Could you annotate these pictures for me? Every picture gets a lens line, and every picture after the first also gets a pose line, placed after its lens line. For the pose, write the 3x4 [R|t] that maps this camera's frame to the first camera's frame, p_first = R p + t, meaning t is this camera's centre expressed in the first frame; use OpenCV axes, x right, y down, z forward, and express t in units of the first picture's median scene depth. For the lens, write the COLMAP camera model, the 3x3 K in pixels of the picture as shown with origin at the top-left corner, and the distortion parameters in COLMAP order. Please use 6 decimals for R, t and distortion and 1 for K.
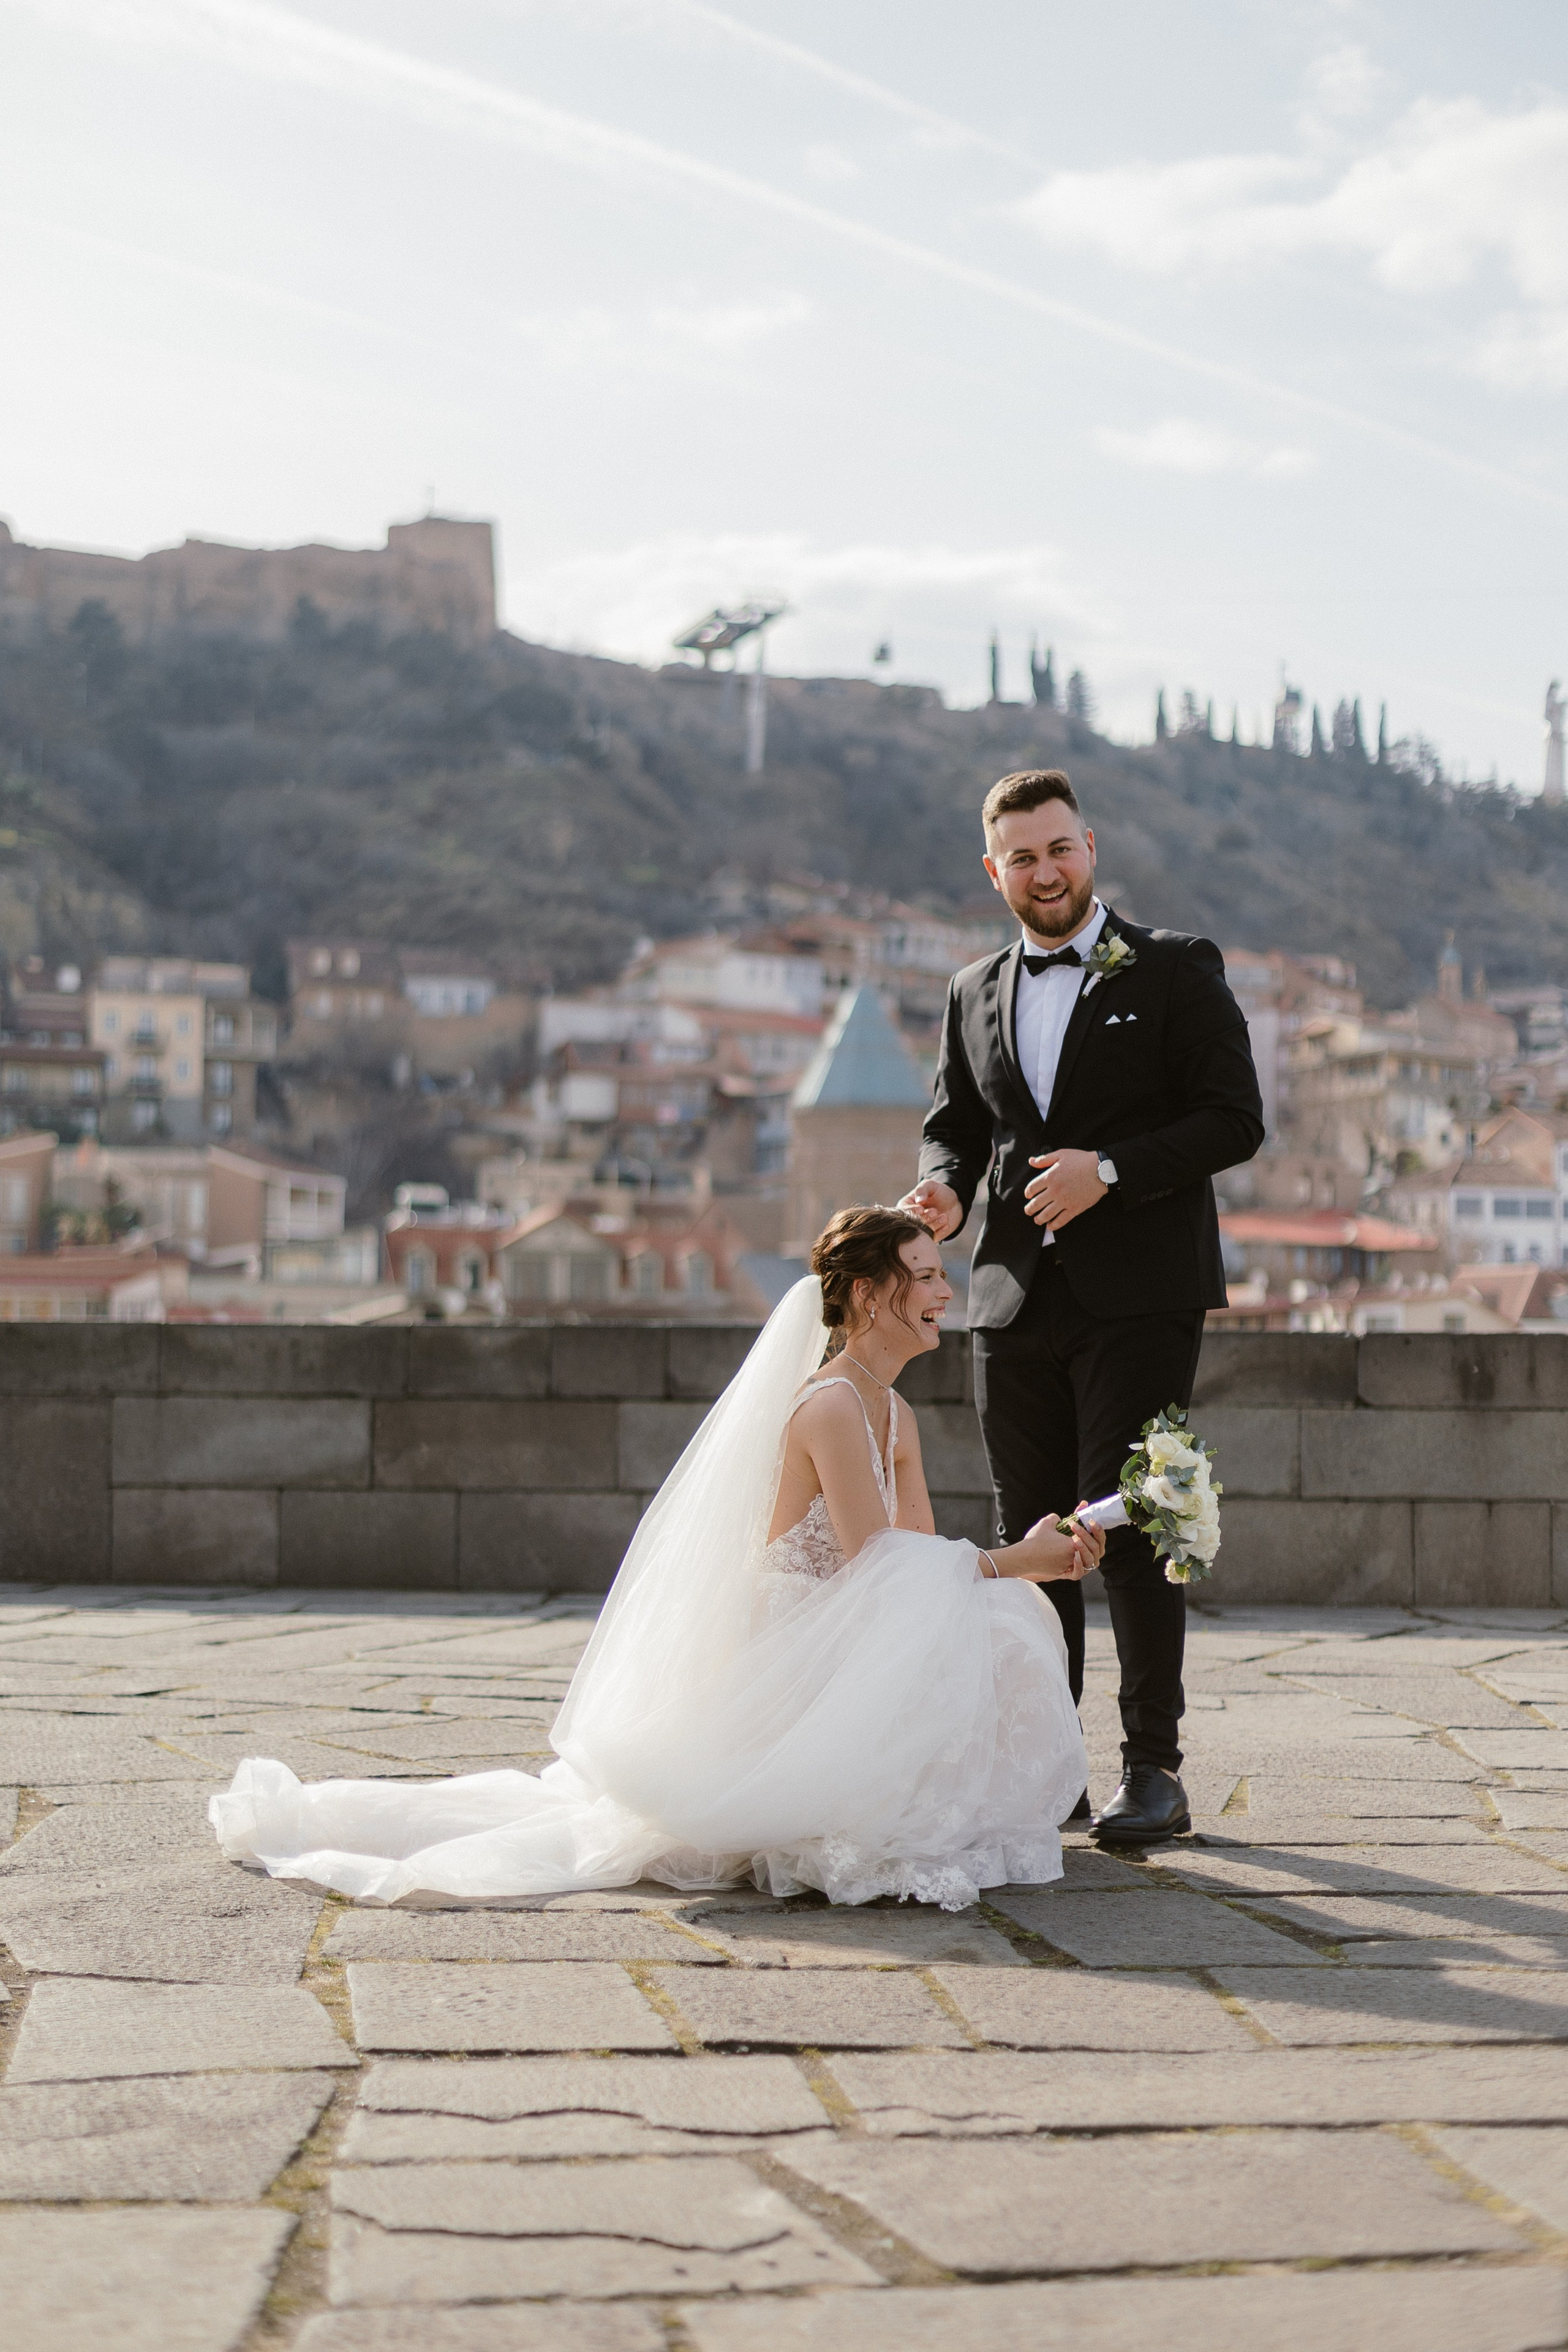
lens RADIAL K [[3317.6, 0, 769.4], [0, 3317.6, 1240.5], [0, 0, 1]] dist [-0.012904, -0.089516]
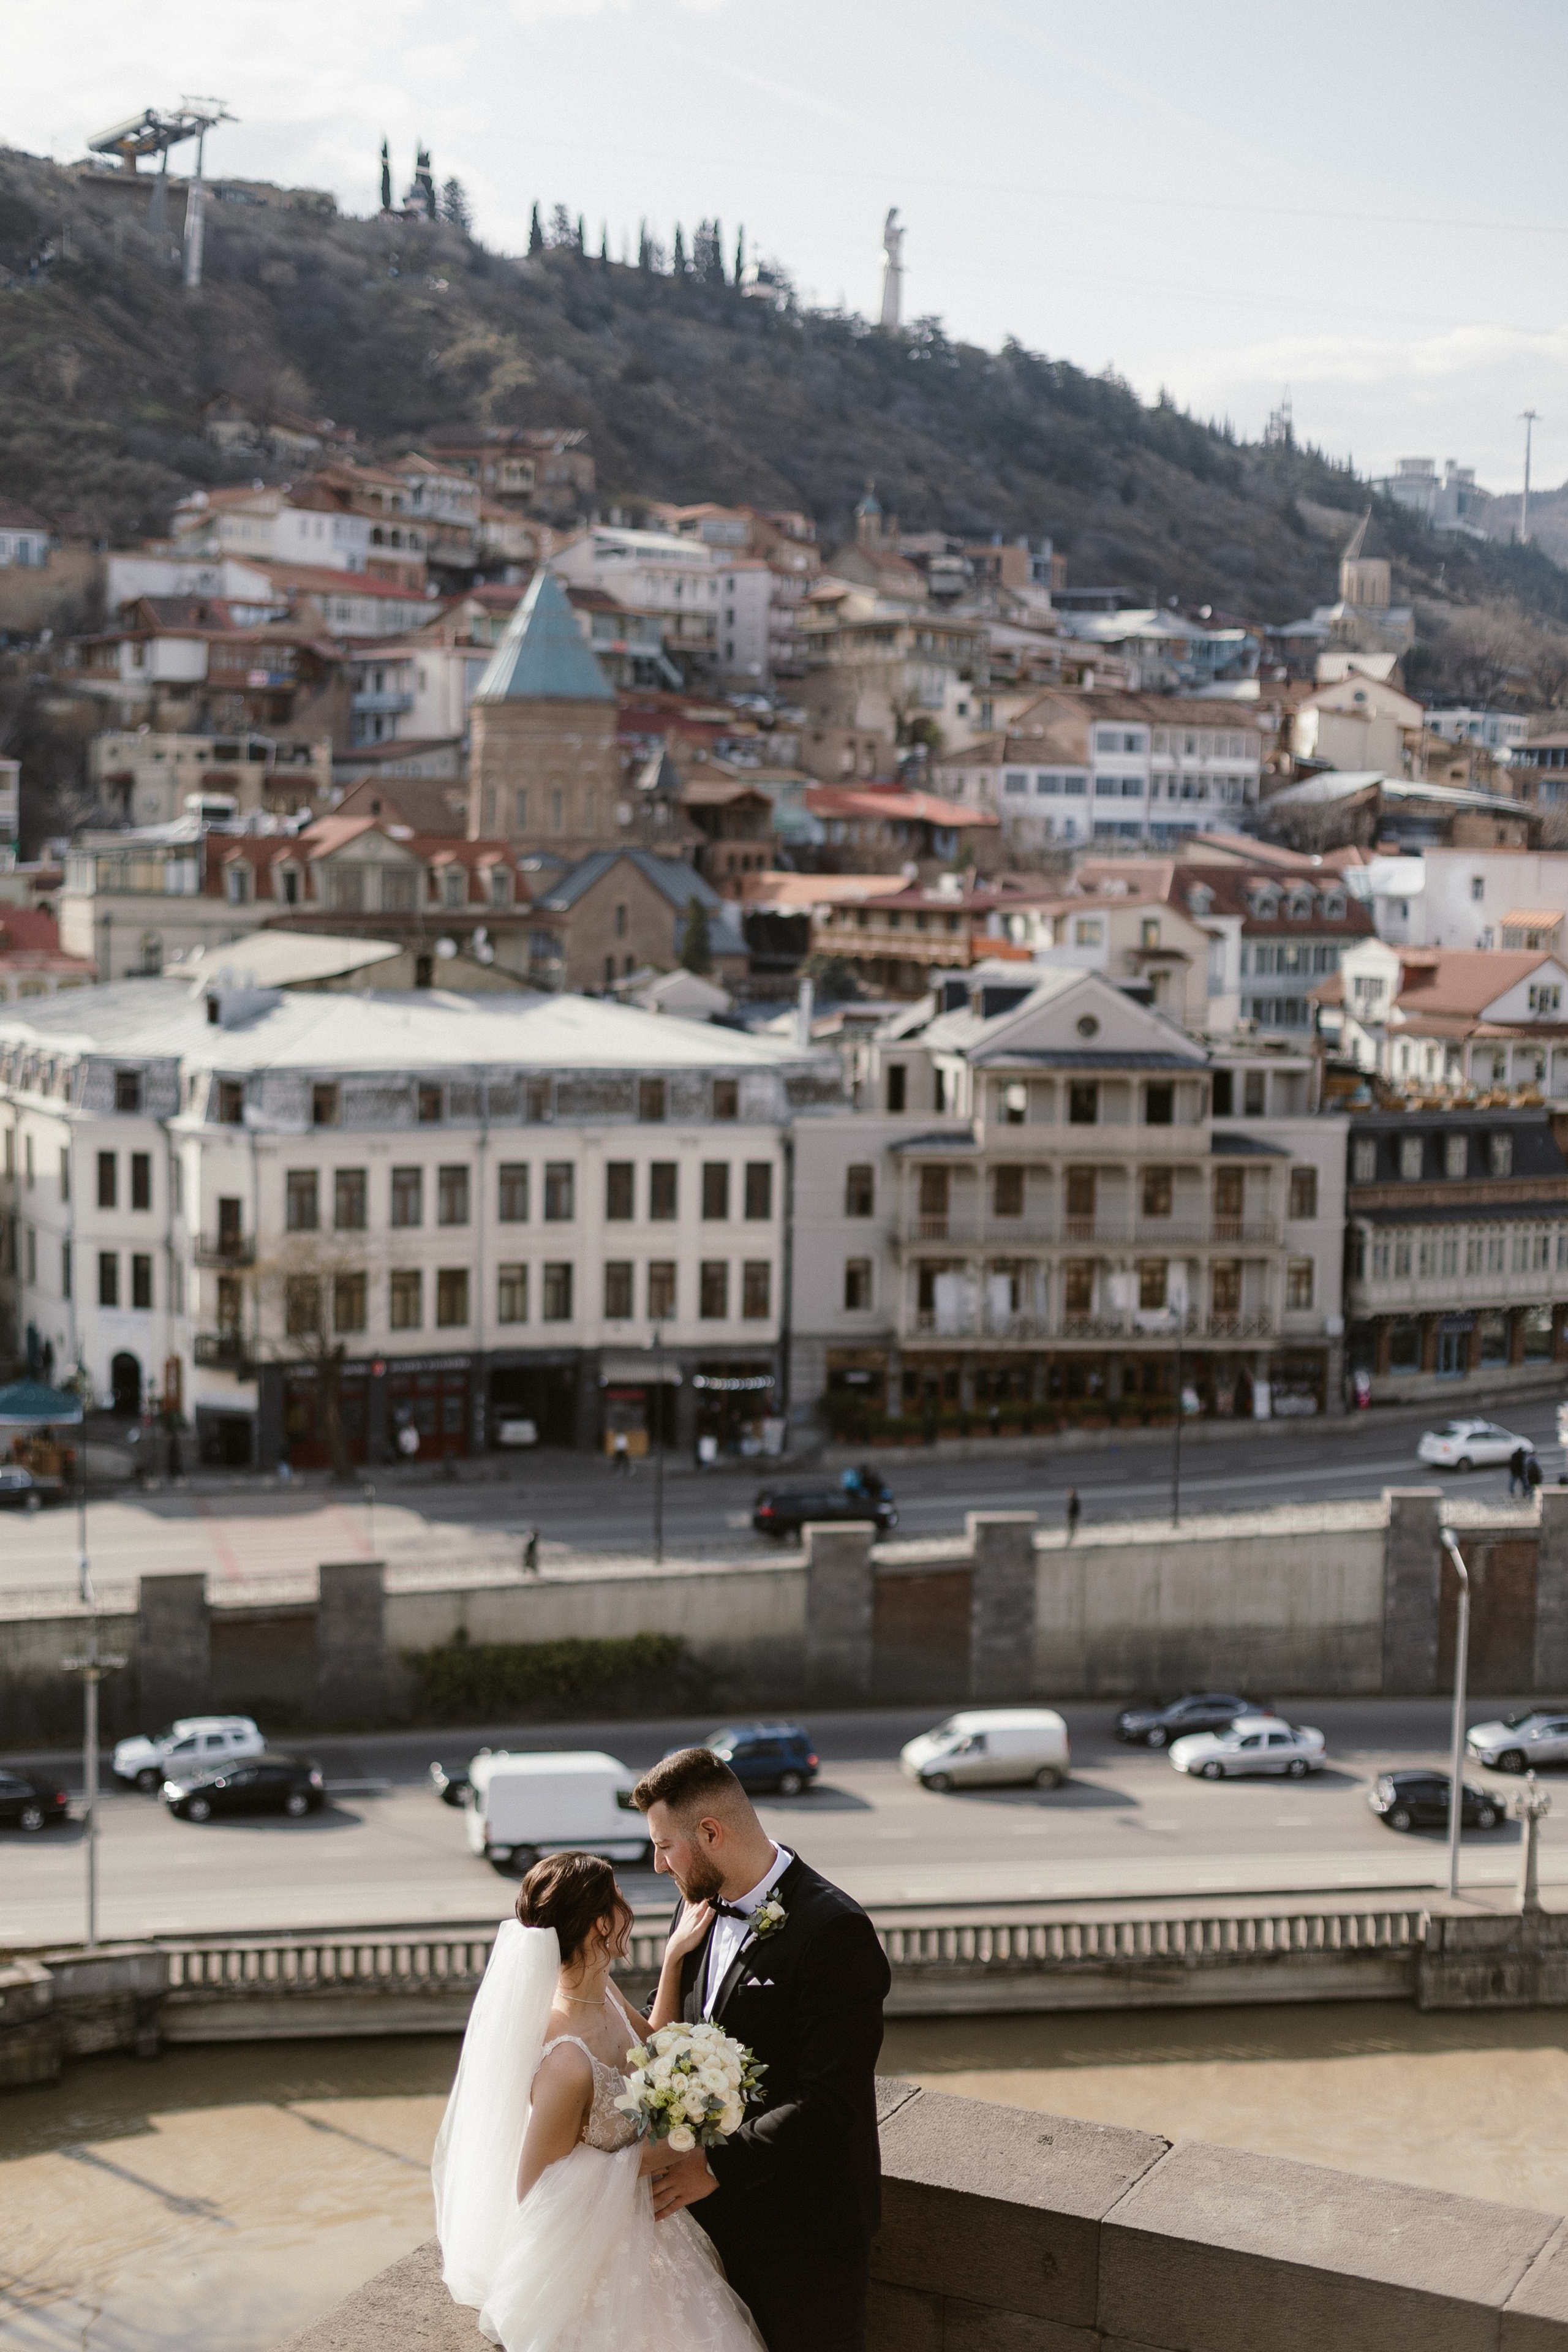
lens RADIAL K [[3317.6, 0, 769.4], [0, 3317.6, 1240.5], [0, 0, 1]] dist [-0.012904, -0.089516]
pose [[0.969307, -0.018792, 0.245133, -0.122347], [-0.019285, 0.988191, 0.152010, -0.024433], [-0.245095, -0.152071, 0.957498, -0.014735]]
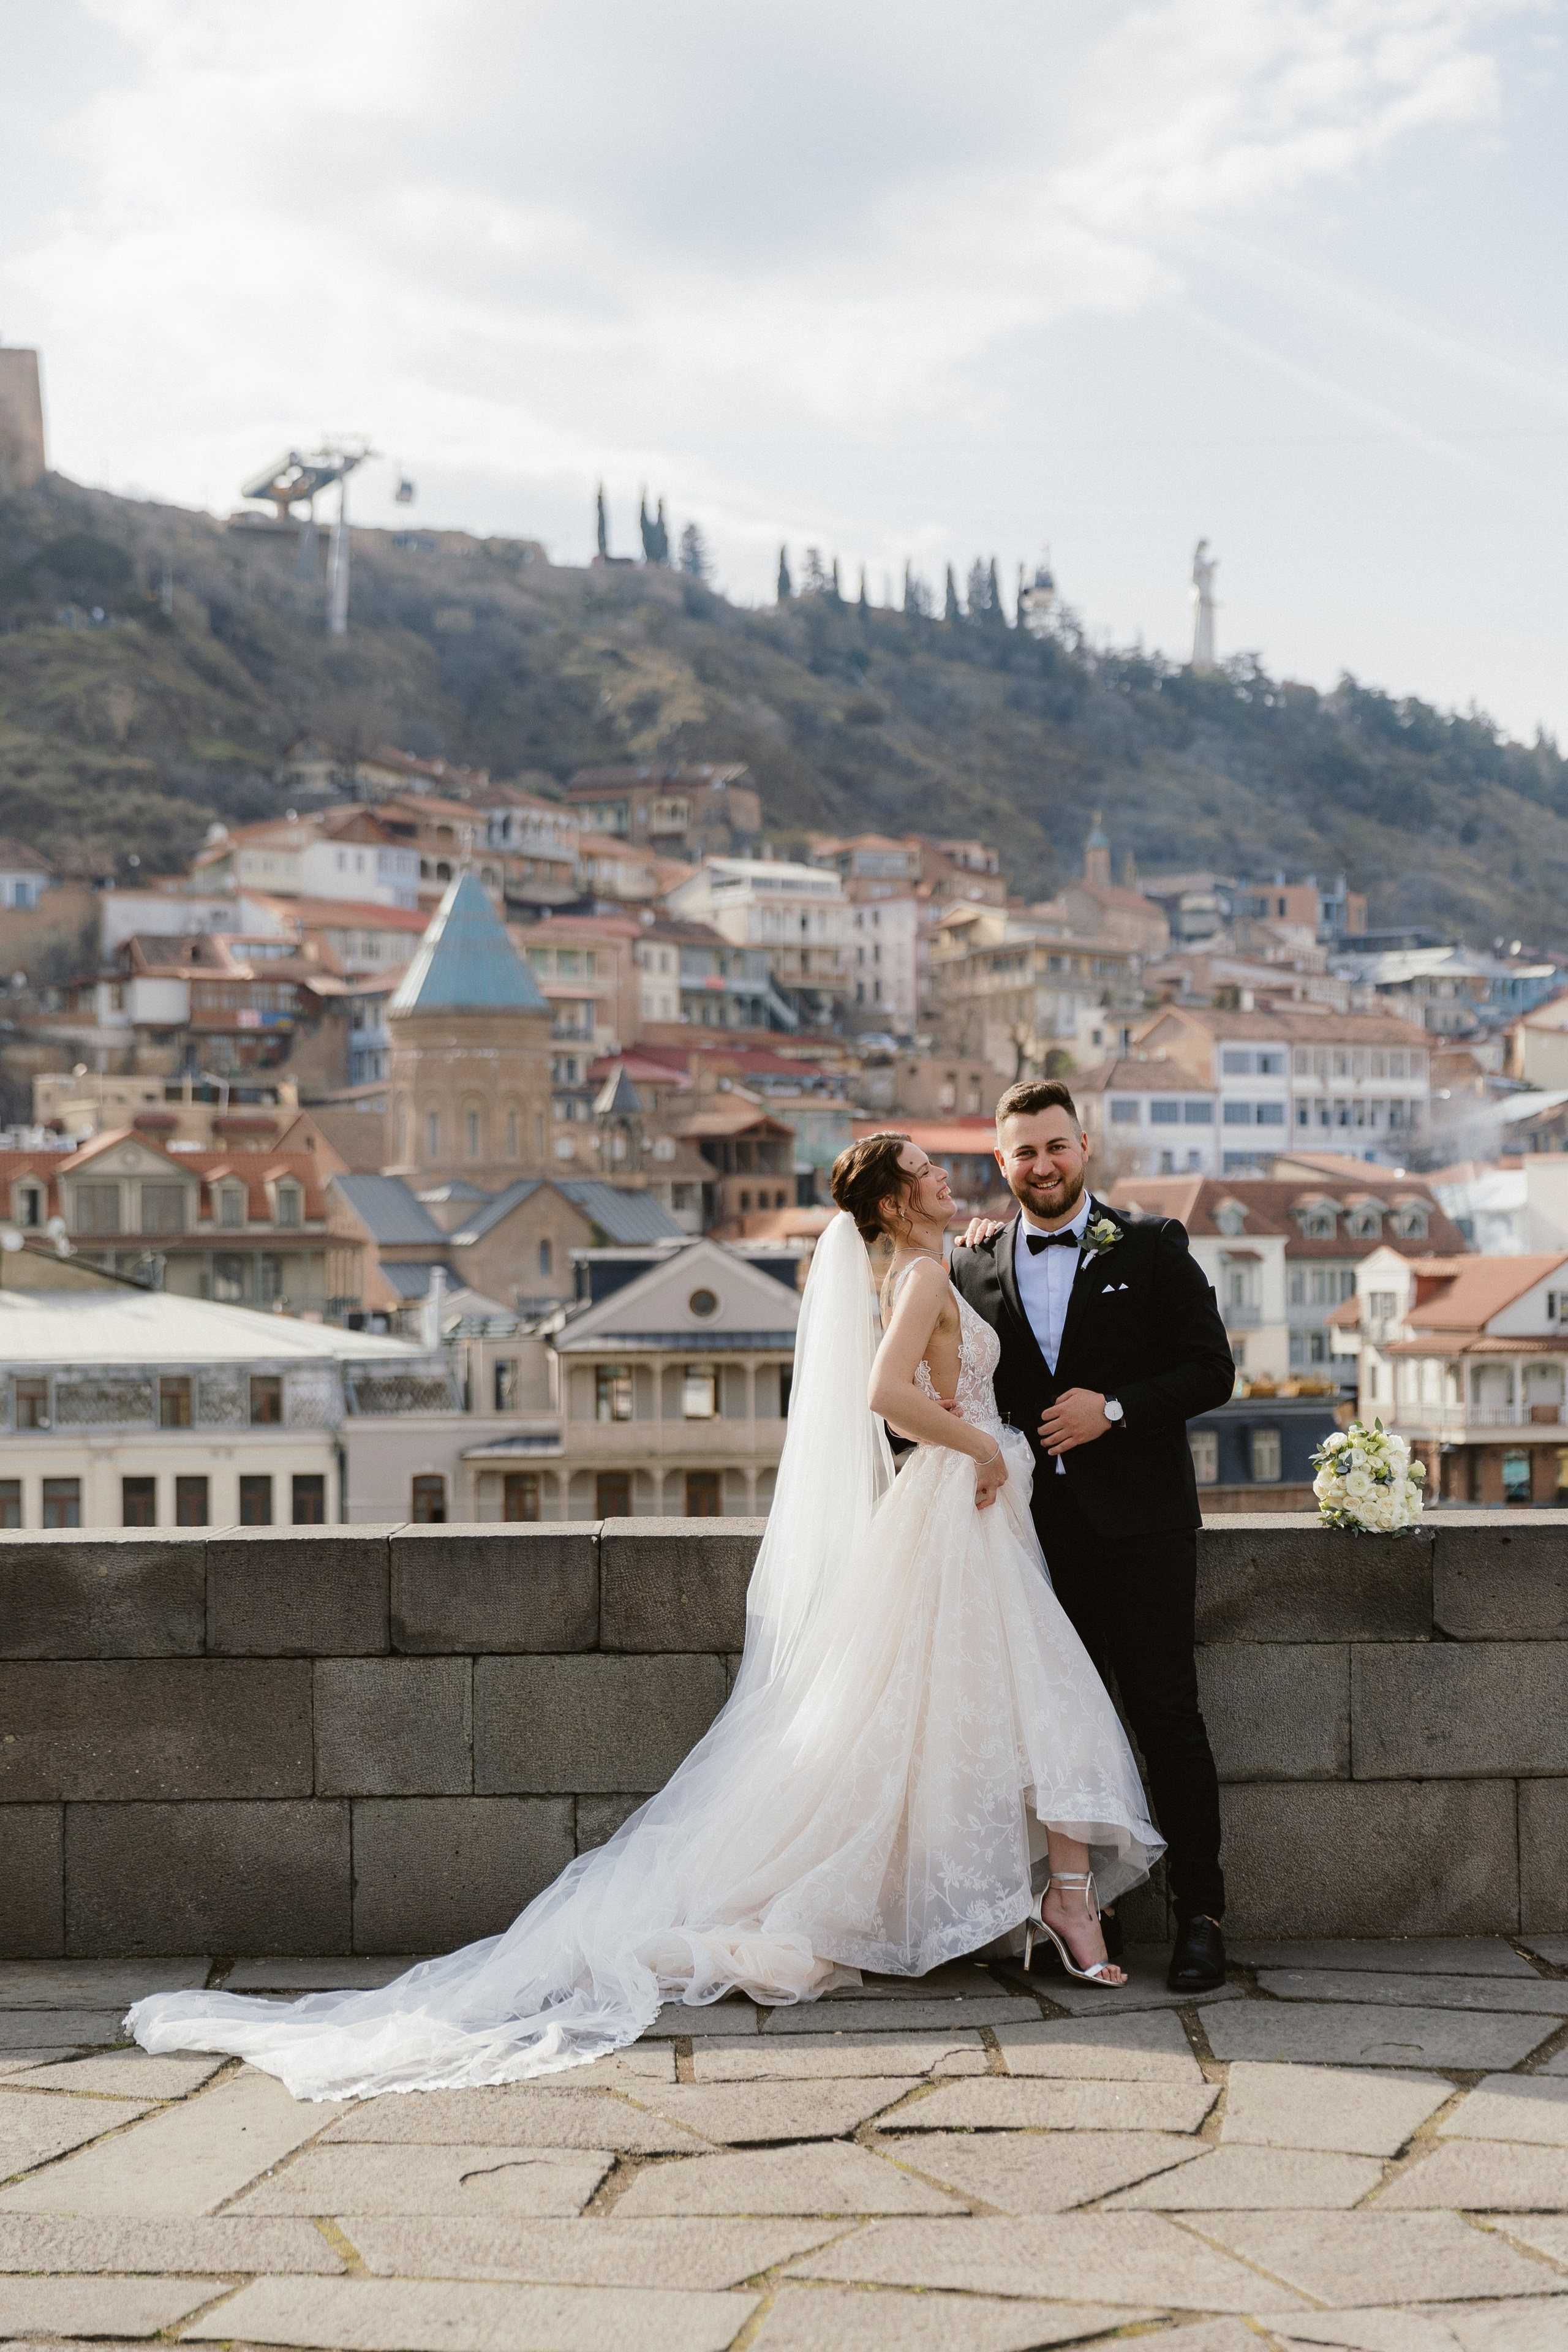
lens RADIAL K [[3603.3, 0, 830.8], [0, 3603.3, 1255.6], [0, 0, 1]] dist [0.002999, 0.058567]
pose [[0.991490, -0.017253, 0.129033, -0.001265], [0.013404, 0.999440, 0.030644, -0.001817], [-0.129489, -0.028654, 0.991167, 0.010555]]
